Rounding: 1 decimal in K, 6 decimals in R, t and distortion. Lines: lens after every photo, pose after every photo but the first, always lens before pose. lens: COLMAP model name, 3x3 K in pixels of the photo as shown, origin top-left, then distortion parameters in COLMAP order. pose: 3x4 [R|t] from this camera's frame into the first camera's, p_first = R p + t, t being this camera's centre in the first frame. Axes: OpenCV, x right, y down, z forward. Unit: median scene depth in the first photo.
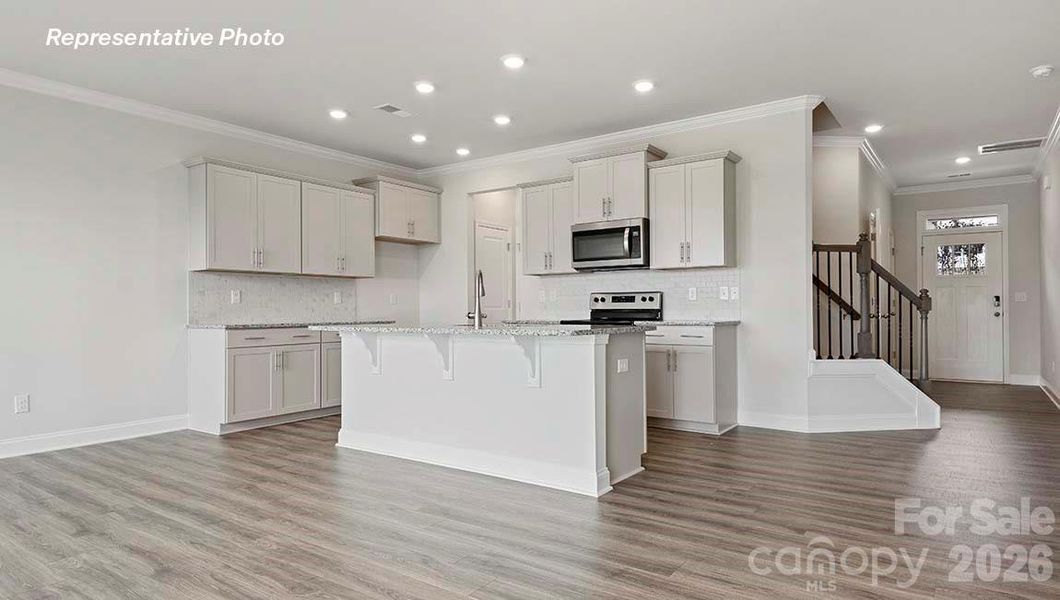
lens RADIAL K [[626.9, 0, 532.9], [0, 626.9, 304.4], [0, 0, 1]] dist [0.013118, -0.011540]
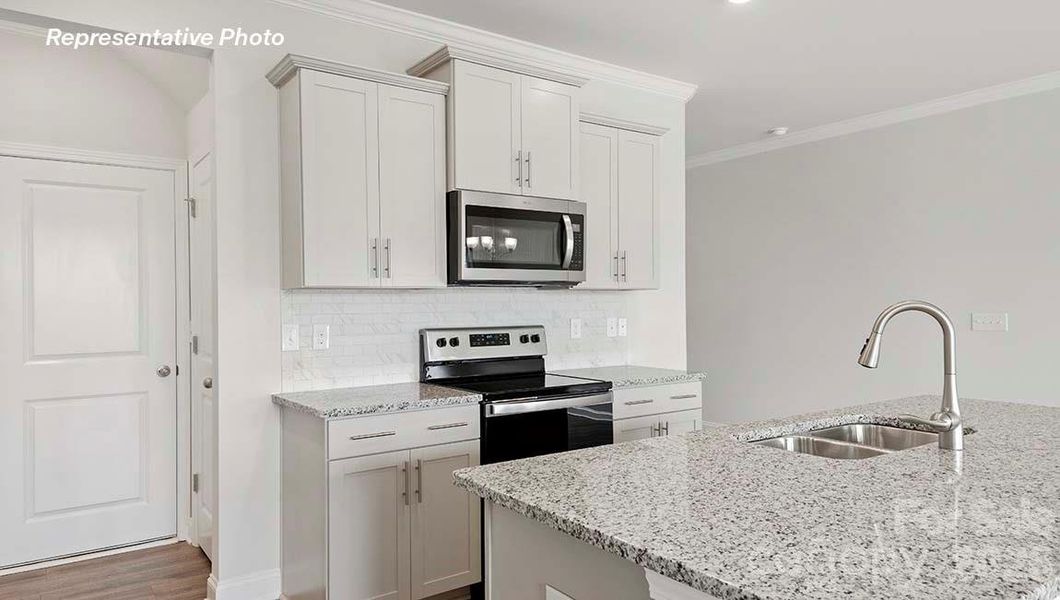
lens RADIAL K [[682.3, 0, 524.8], [0, 682.3, 299.5], [0, 0, 1]] dist [0.017662, 0.002182]
pose [[0.322782, 0.011416, 0.946405, -0.553707], [-0.003713, 0.999935, -0.010795, -0.050146], [-0.946466, -0.000030, 0.322803, 1.052294]]
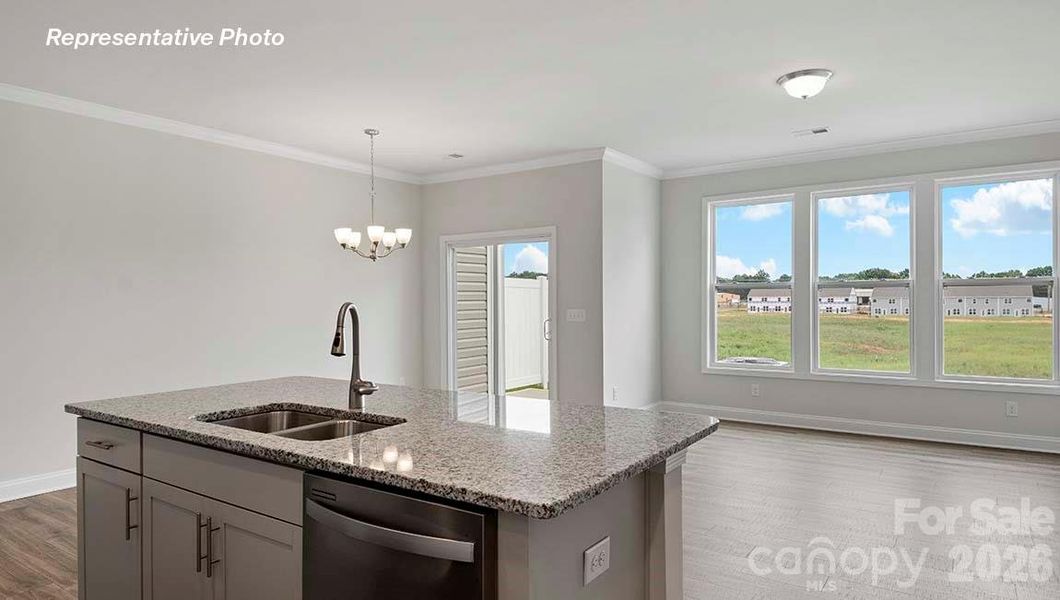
lens RADIAL K [[626.9, 0, 520.1], [0, 626.9, 298.3], [0, 0, 1]] dist [0.013118, -0.011540]
pose [[-0.999888, 0.014867, -0.001567, -0.220967], [0.014882, 0.999836, -0.010366, -0.052453], [0.001413, -0.010388, -0.999945, 1.474110]]
